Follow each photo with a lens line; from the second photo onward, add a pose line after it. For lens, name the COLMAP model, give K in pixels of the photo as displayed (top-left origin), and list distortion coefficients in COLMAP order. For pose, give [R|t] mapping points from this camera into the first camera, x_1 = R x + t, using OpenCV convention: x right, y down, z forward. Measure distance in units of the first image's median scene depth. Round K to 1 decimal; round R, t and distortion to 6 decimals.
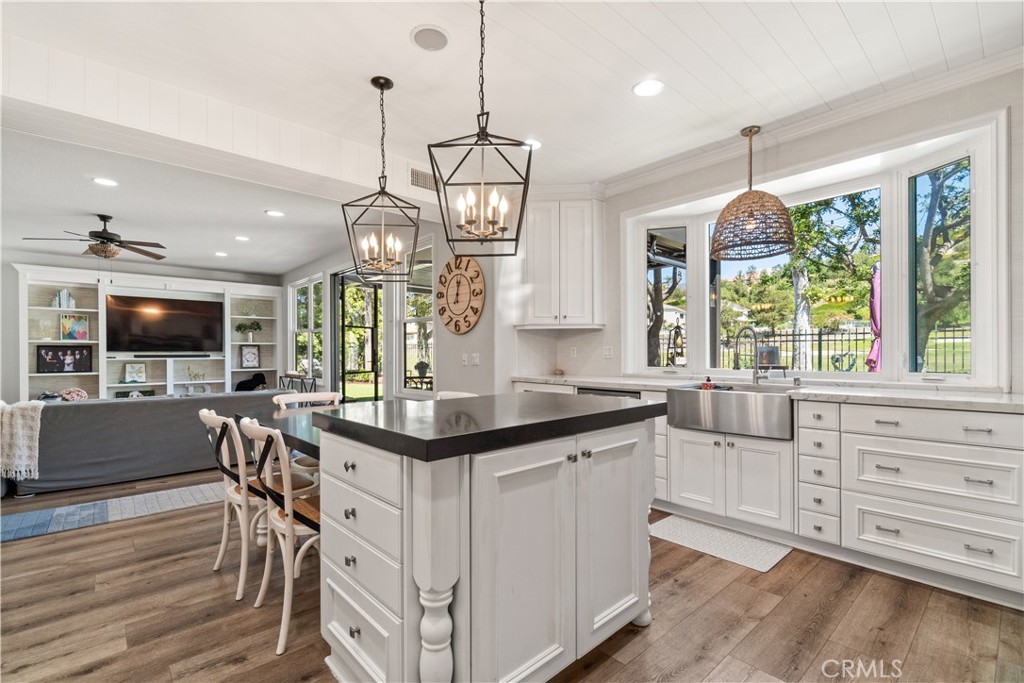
lens RADIAL K [[460.6, 0, 509.1], [0, 460.6, 350.0], [0, 0, 1]] dist [0.000461, -0.000887]
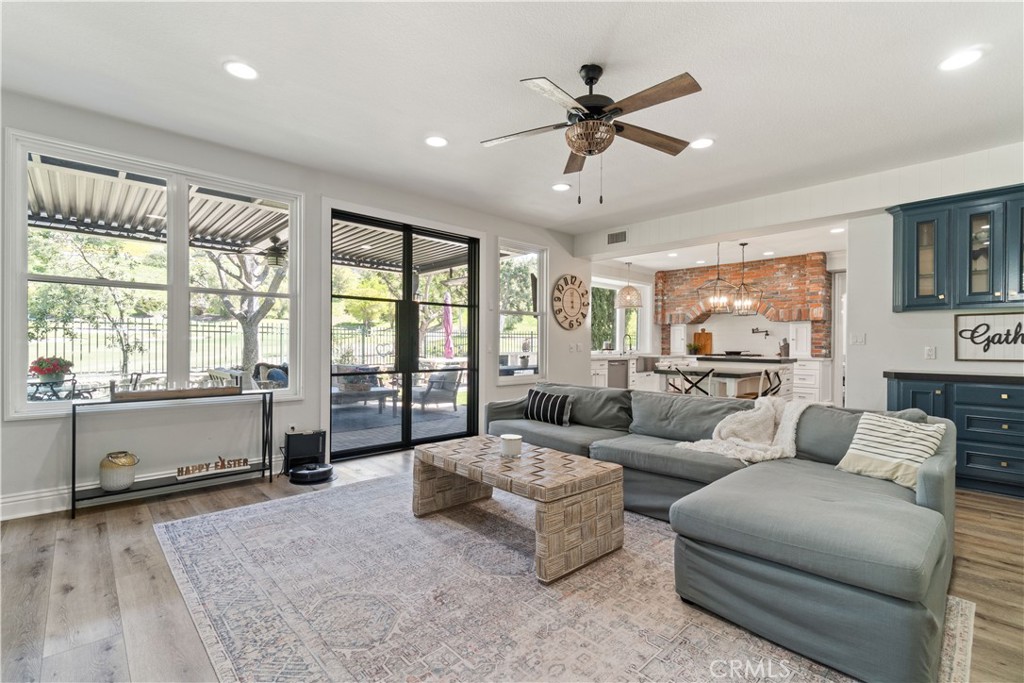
lens RADIAL K [[460.6, 0, 490.8], [0, 460.6, 350.4], [0, 0, 1]] dist [0.000461, -0.000887]
pose [[0.013374, -0.014637, 0.999803, -2.026702], [-0.014324, 0.999787, 0.014828, 0.015864], [-0.999808, -0.014520, 0.013161, 1.609995]]
